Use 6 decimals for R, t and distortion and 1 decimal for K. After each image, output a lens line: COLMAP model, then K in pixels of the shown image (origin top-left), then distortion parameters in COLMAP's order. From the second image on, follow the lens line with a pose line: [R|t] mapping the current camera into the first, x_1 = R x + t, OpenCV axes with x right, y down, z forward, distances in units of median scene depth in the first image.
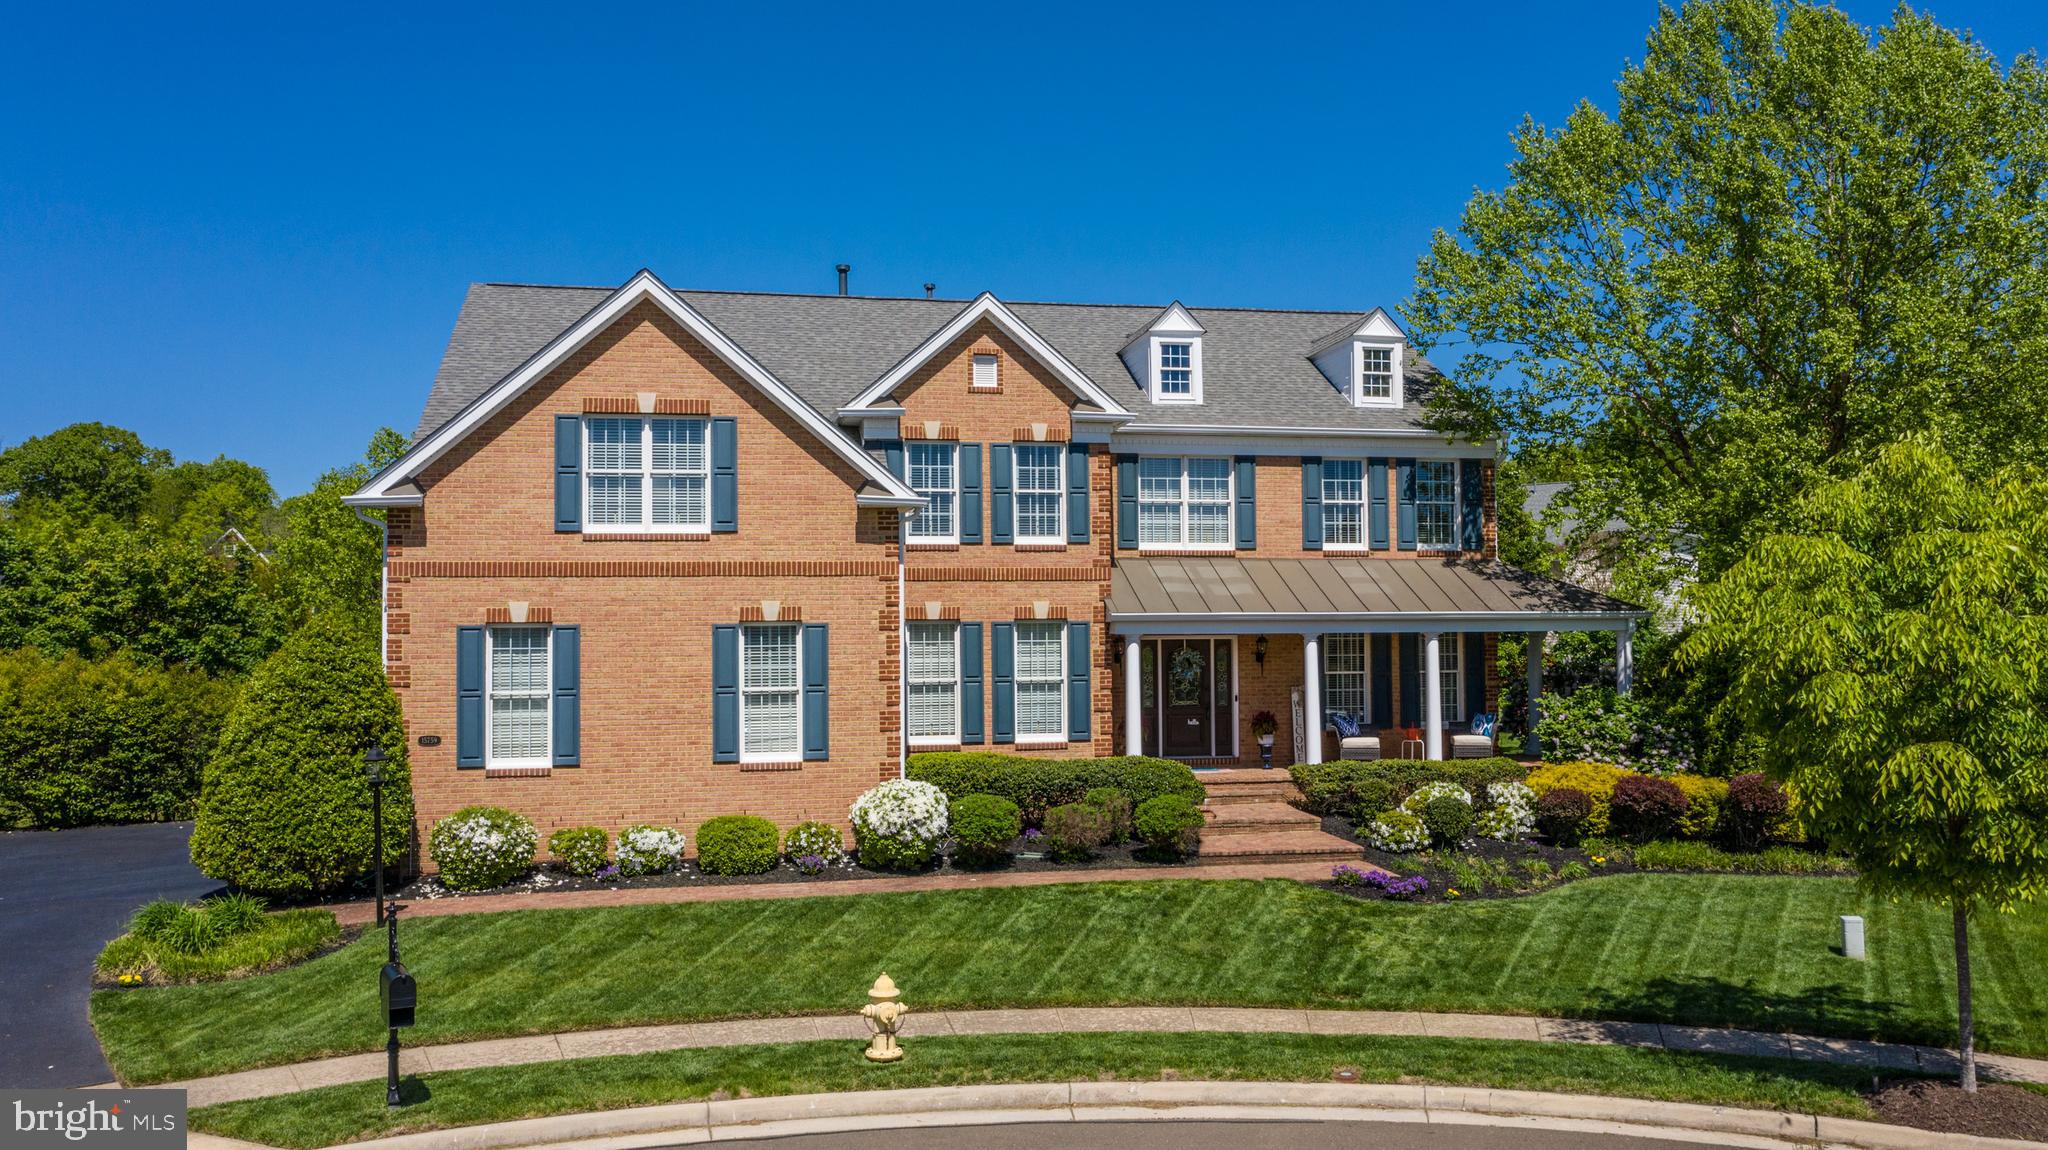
lens RADIAL K [[1654.3, 0, 1026.1], [0, 1654.3, 581.7], [0, 0, 1]] dist [-0.007901, 0.010291]
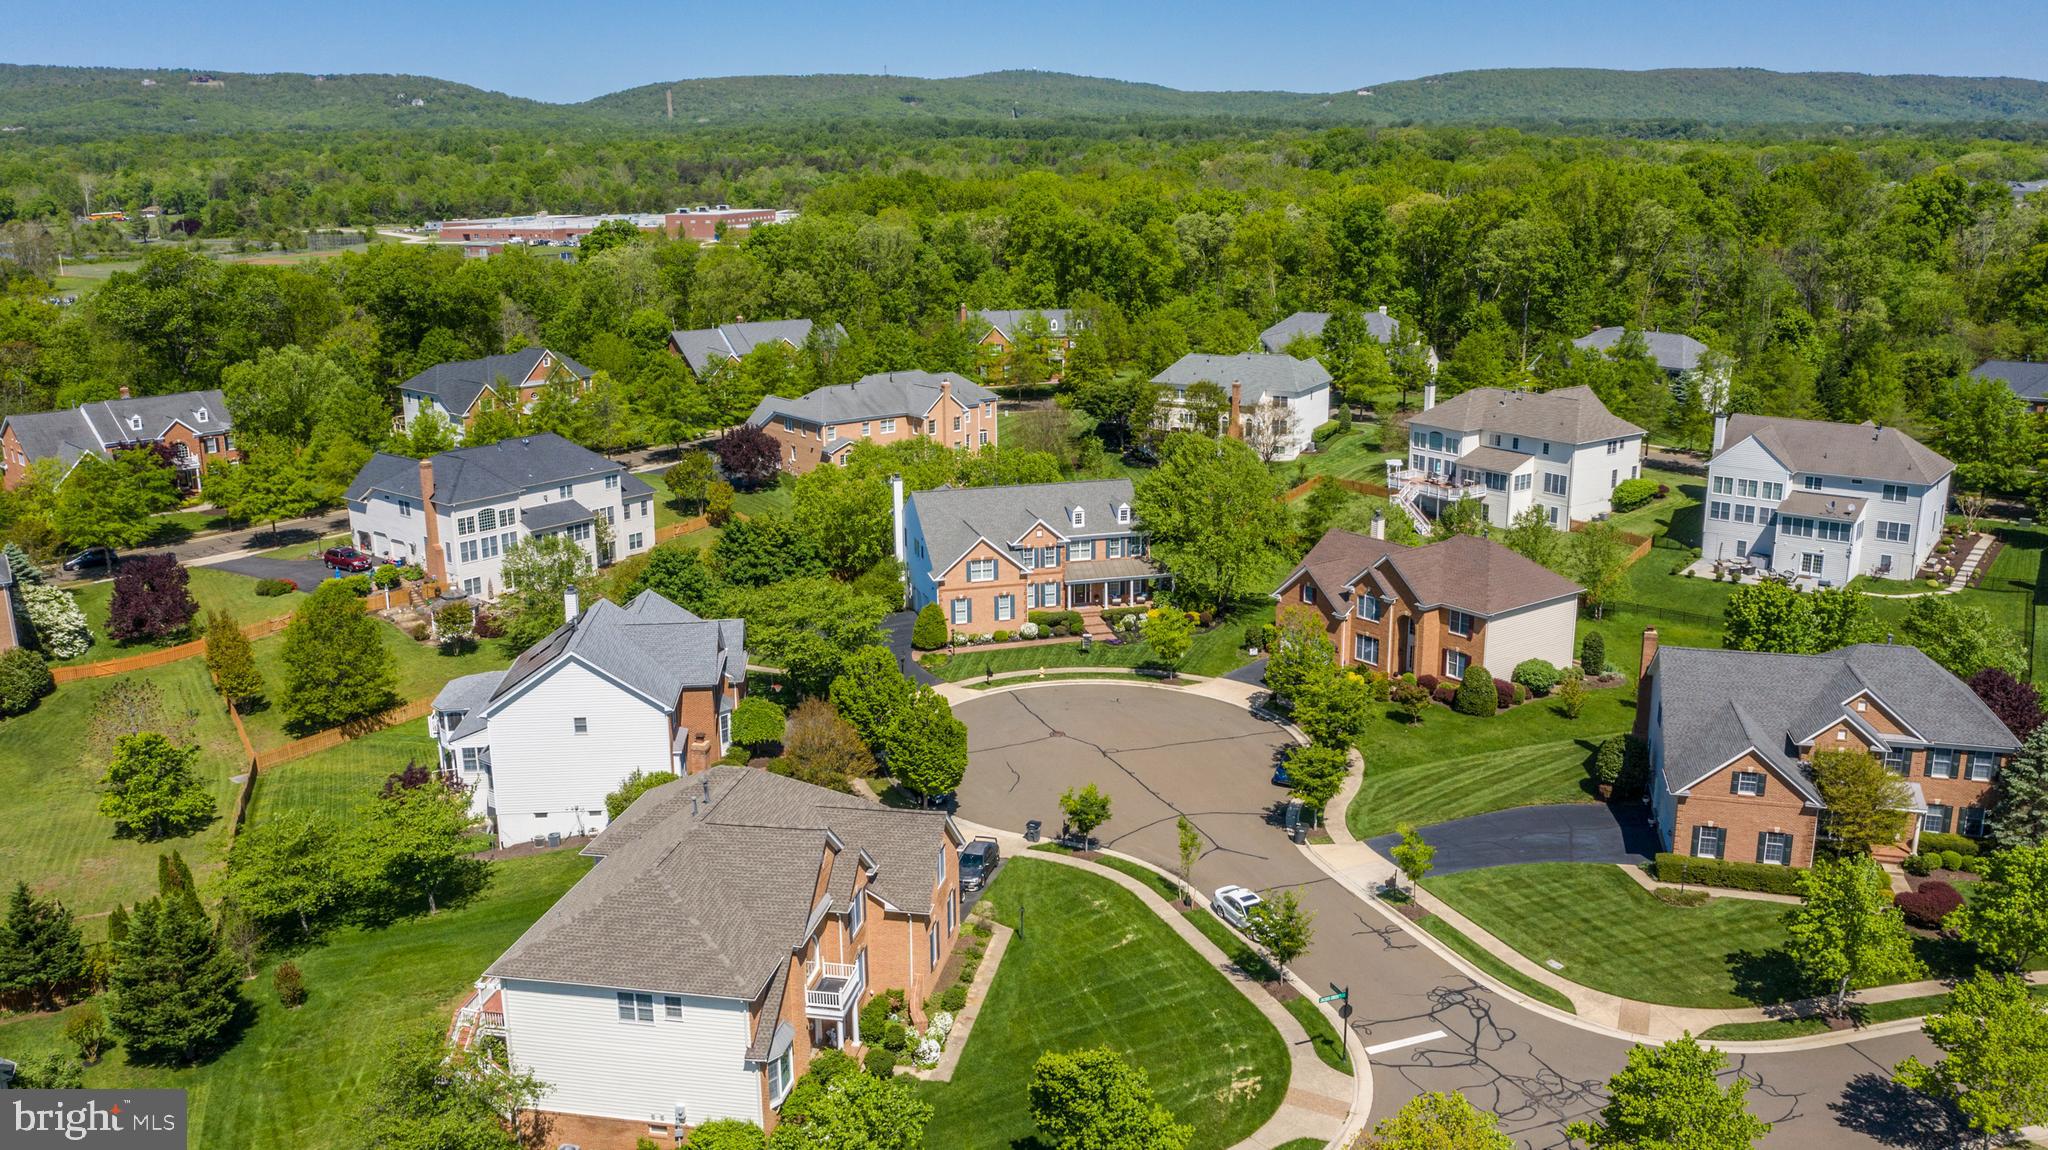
lens RADIAL K [[1661.5, 0, 1025.7], [0, 1661.5, 582.8], [0, 0, 1]] dist [-0.005237, -0.001254]
pose [[0.997627, -0.017559, 0.066567, -0.441698], [-0.002421, 0.957381, 0.288817, -1.571495], [-0.068802, -0.288293, 0.955067, -4.158119]]
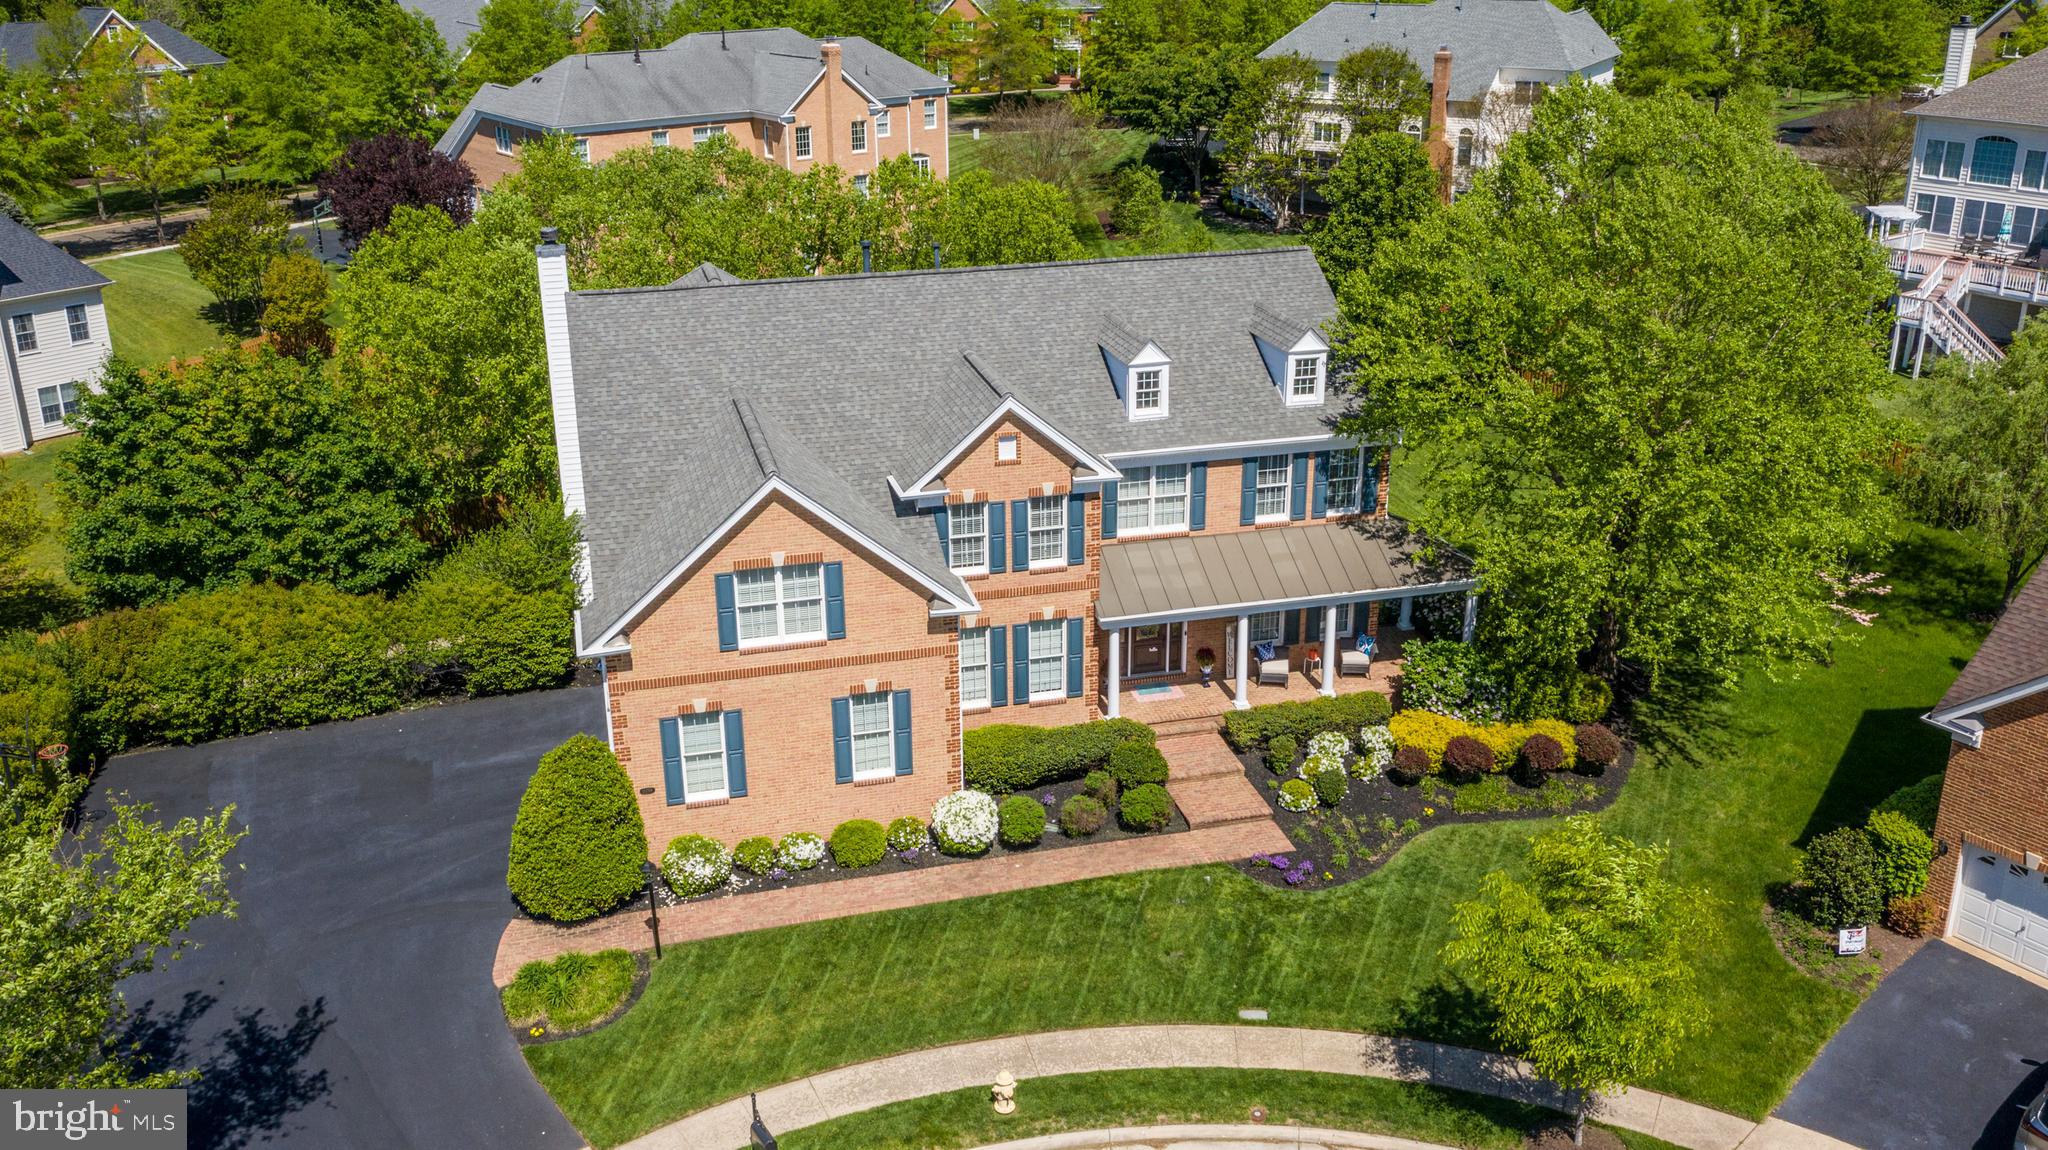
lens RADIAL K [[1743.8, 0, 994.0], [0, 1743.8, 547.2], [0, 0, 1]] dist [-0.004435, -0.001594]
pose [[0.998863, -0.020484, 0.043055, -0.108991], [0.002366, 0.923192, 0.384332, -0.661447], [-0.047620, -0.383793, 0.922191, -0.342131]]
